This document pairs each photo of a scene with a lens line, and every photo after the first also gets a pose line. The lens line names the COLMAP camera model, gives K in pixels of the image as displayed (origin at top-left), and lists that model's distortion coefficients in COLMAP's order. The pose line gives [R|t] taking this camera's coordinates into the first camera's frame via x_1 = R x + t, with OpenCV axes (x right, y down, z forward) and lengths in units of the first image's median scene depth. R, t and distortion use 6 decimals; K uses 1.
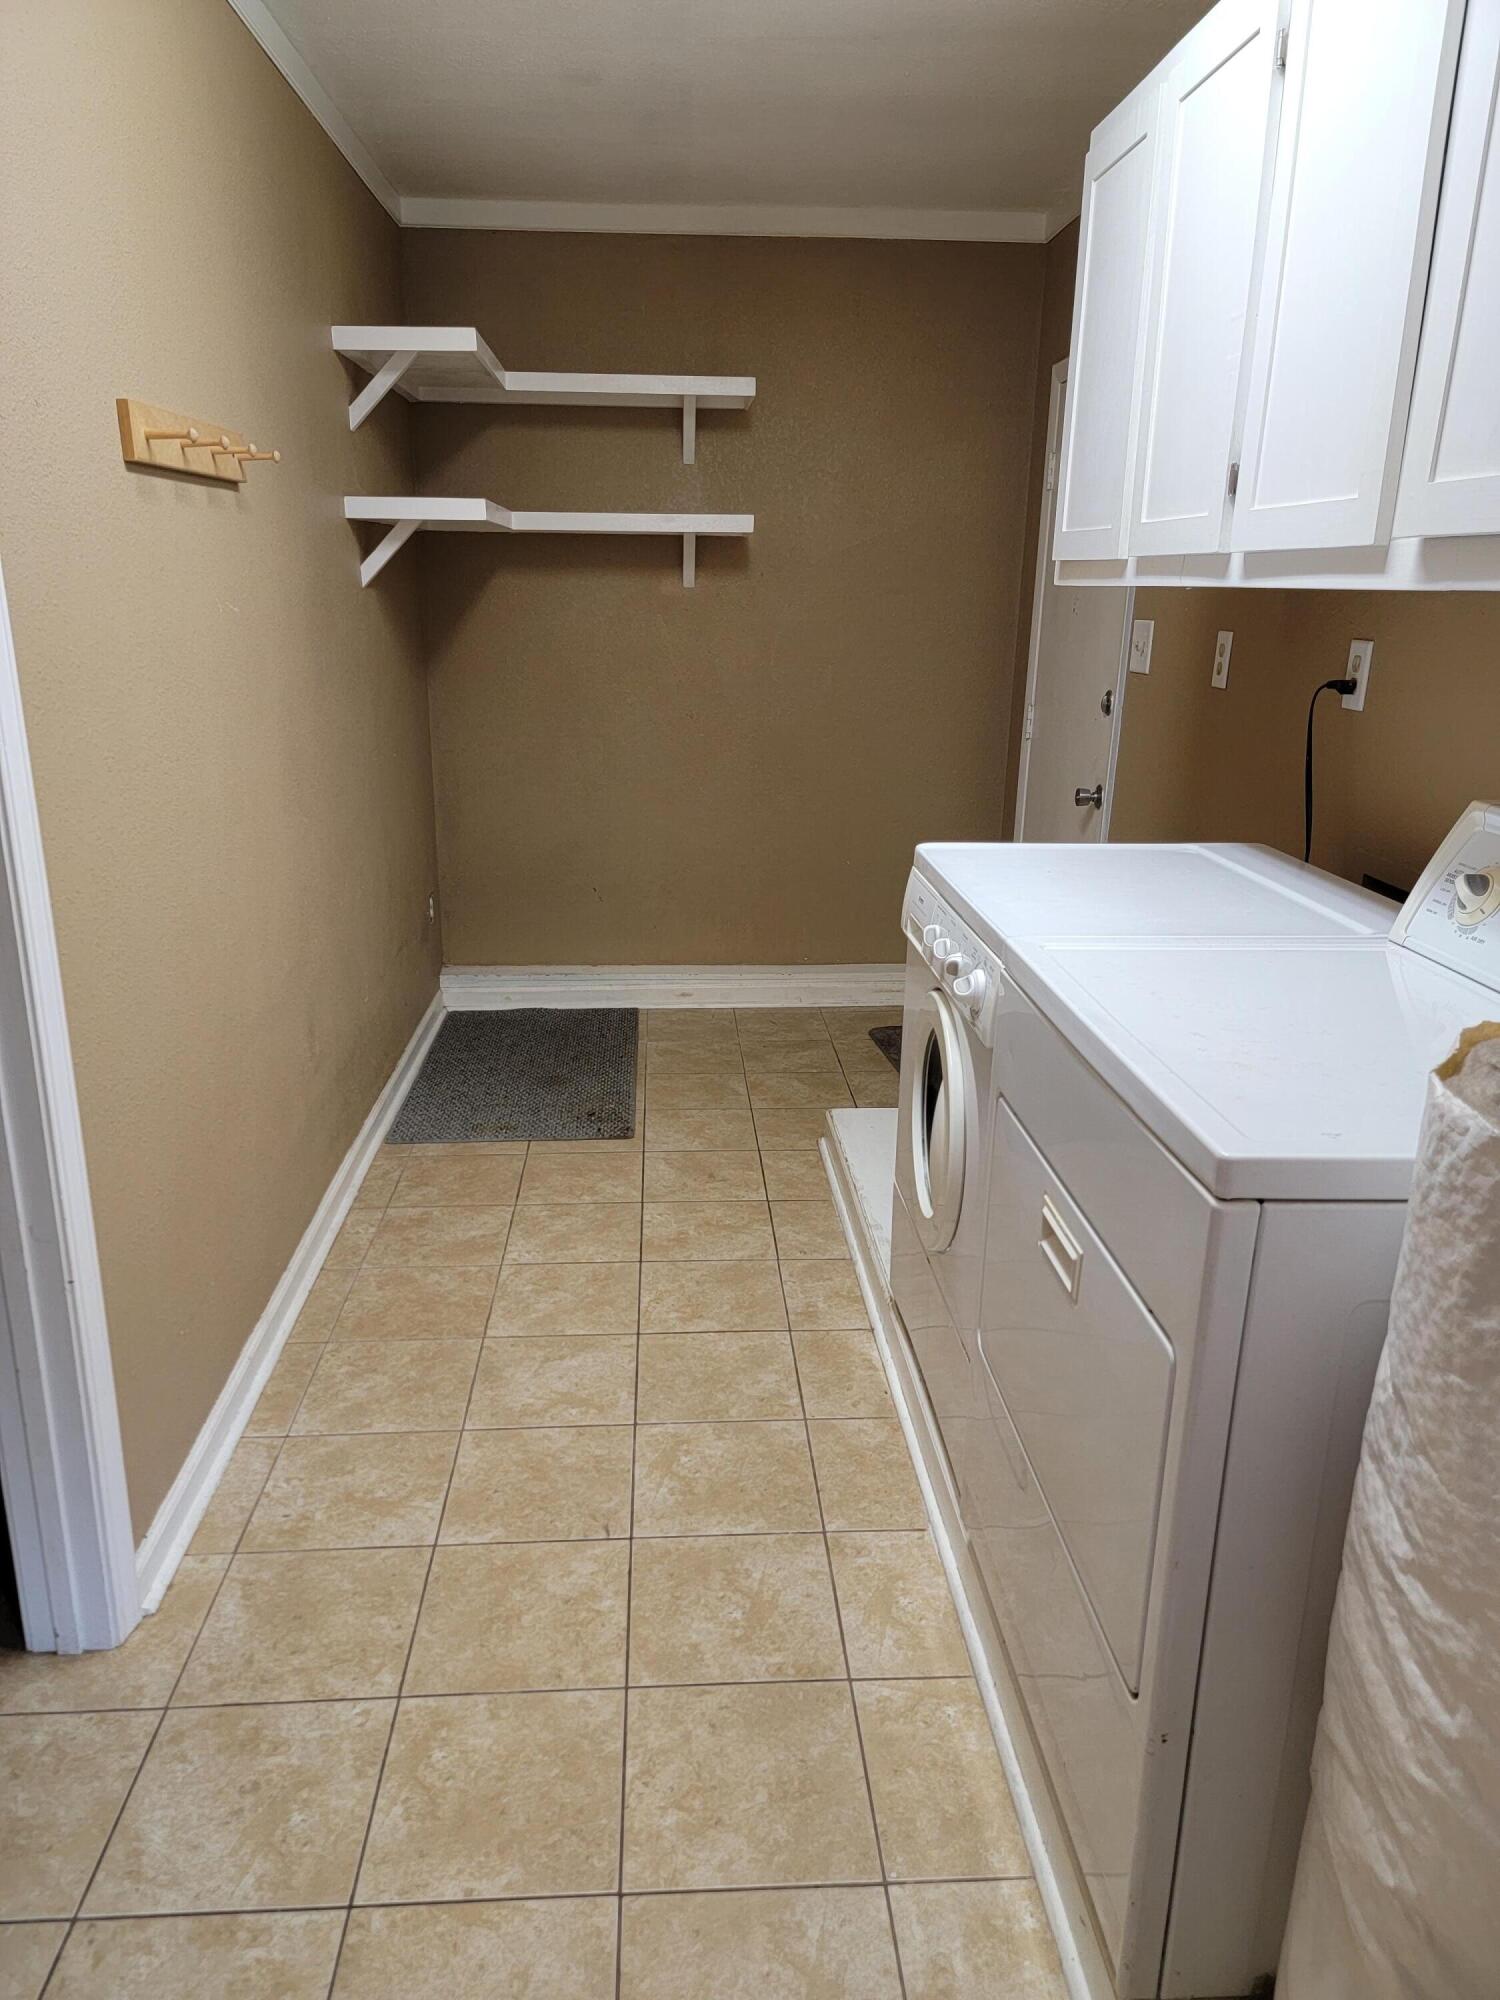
lens RADIAL K [[1368.4, 0, 746.5], [0, 1368.4, 995.9], [0, 0, 1]] dist [-0.003696, -0.000523]
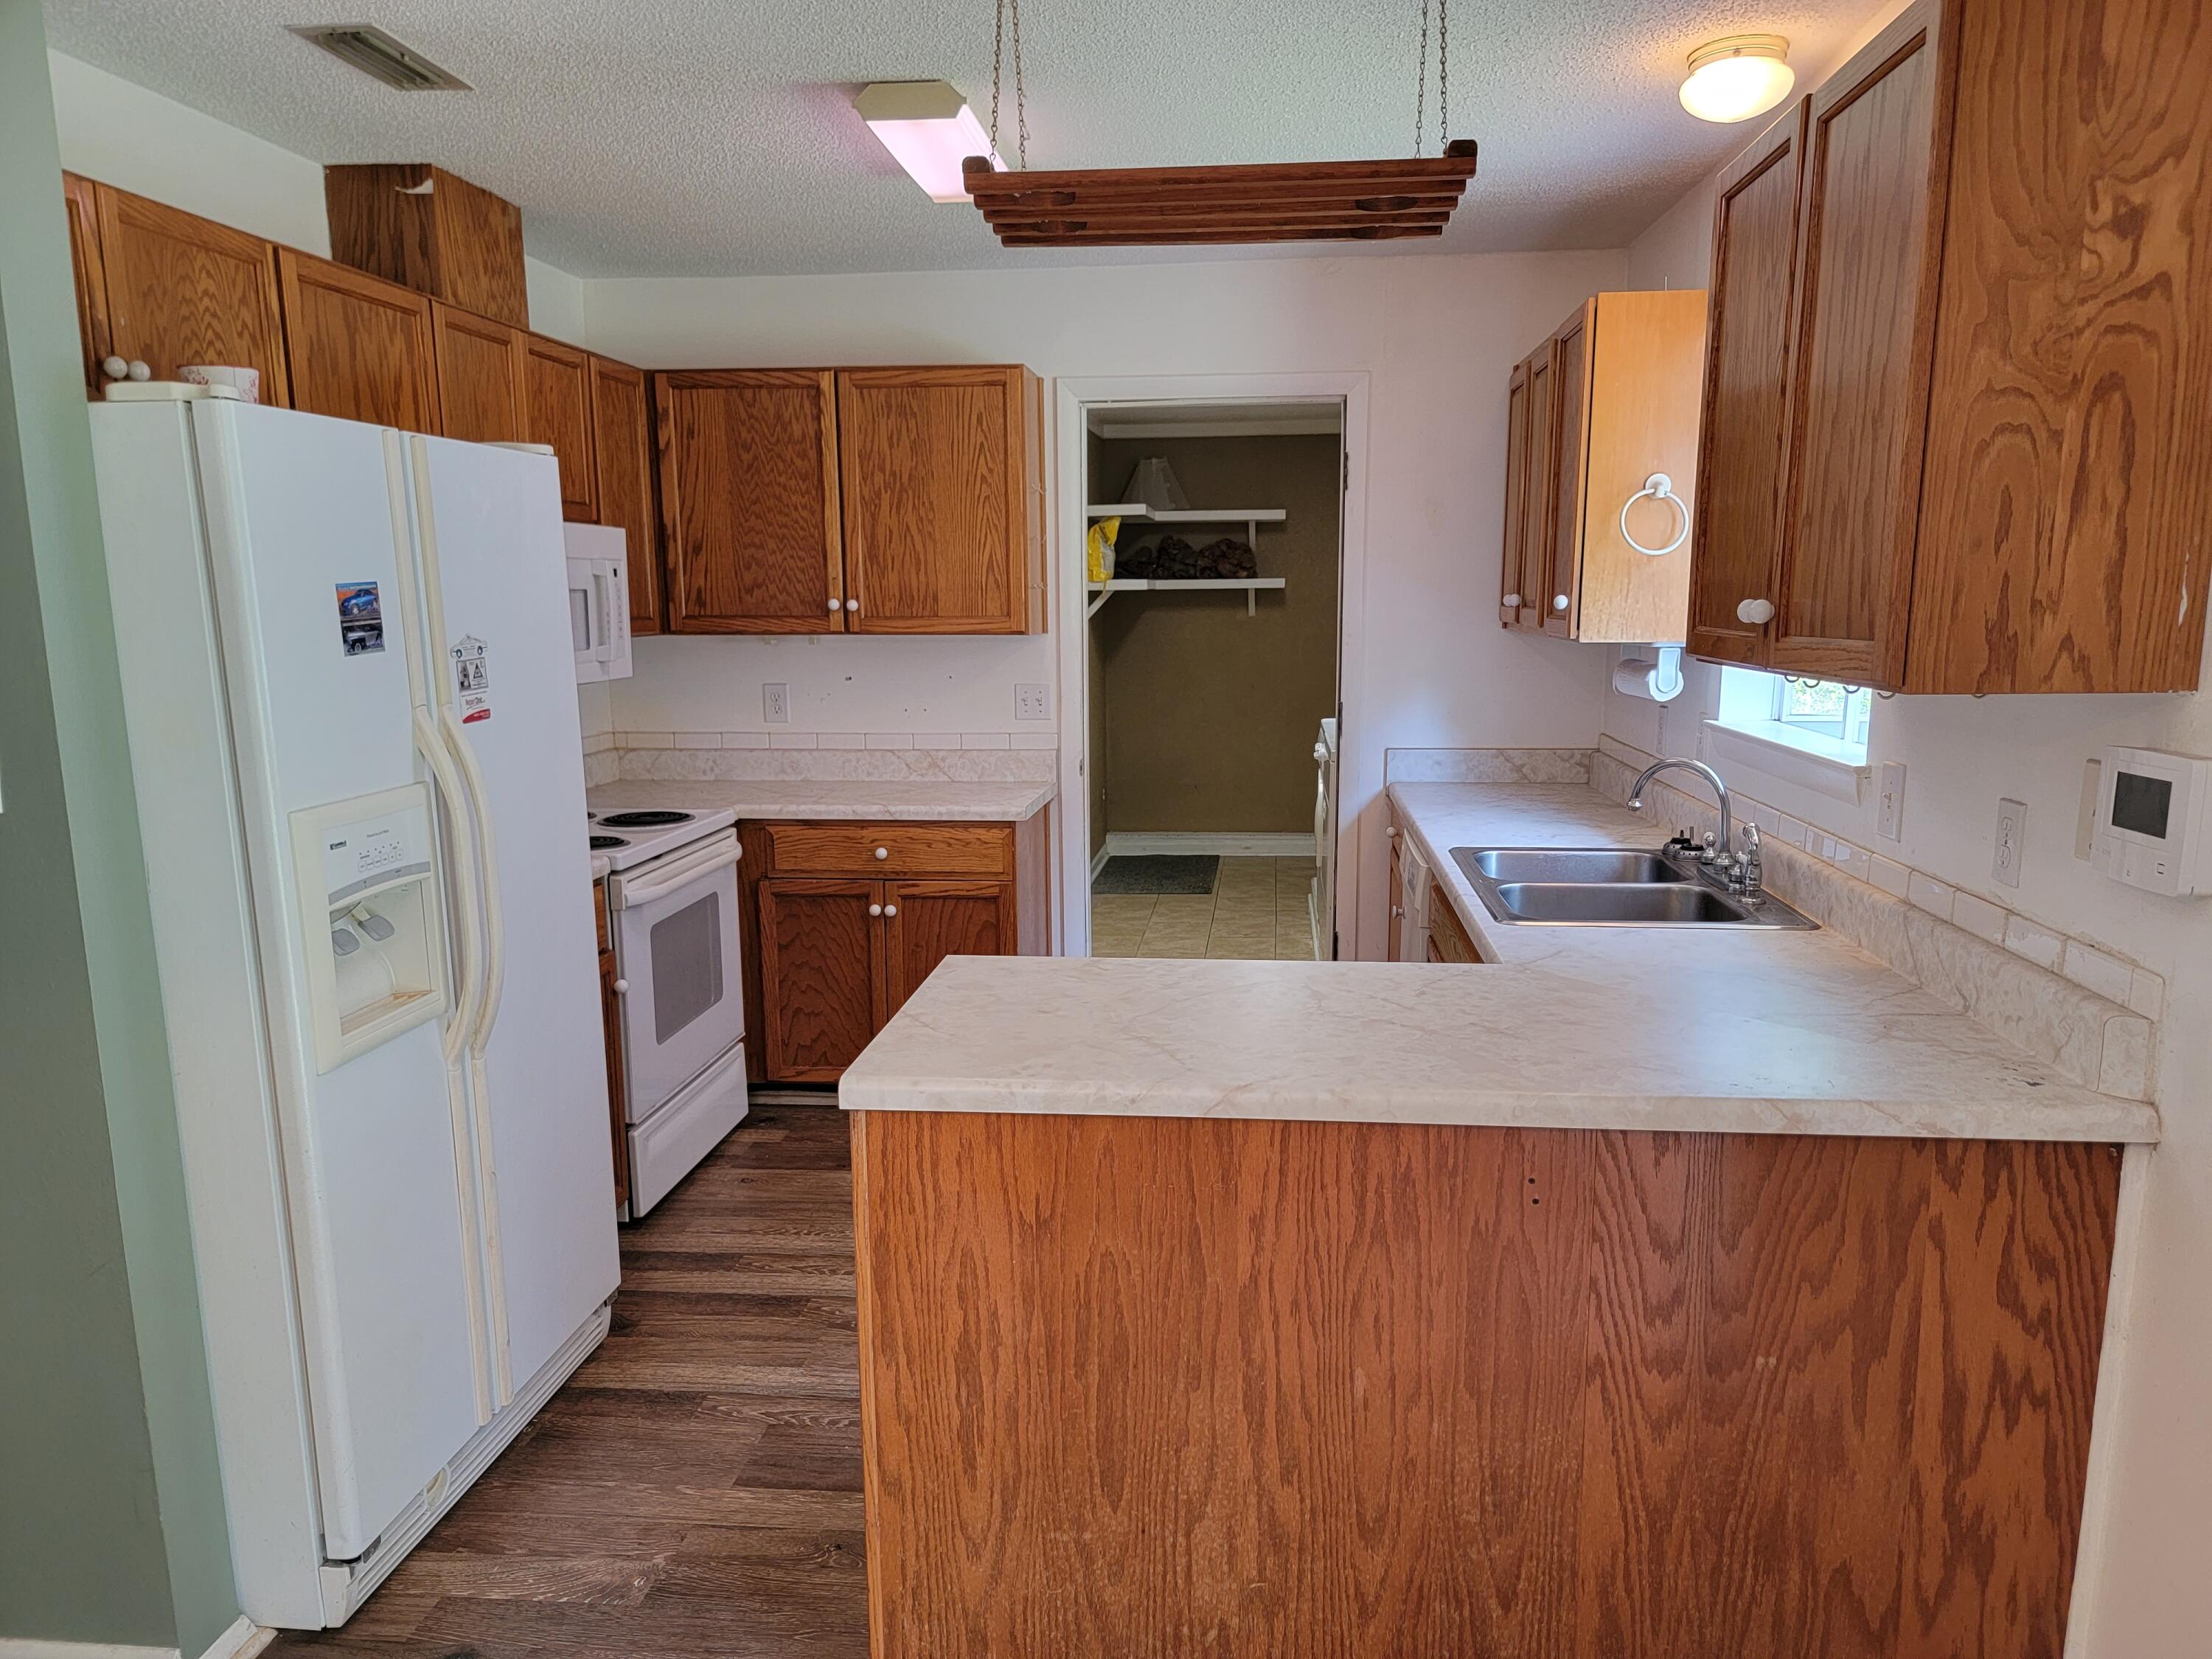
lens RADIAL K [[1513.5, 0, 1111.9], [0, 1513.5, 839.0], [0, 0, 1]] dist [-0.003696, -0.000523]
pose [[0.985872, 0.008834, -0.167267, 0.135732], [-0.031119, 0.990883, -0.131083, 0.312526], [0.164585, 0.134436, 0.977159, -1.130766]]
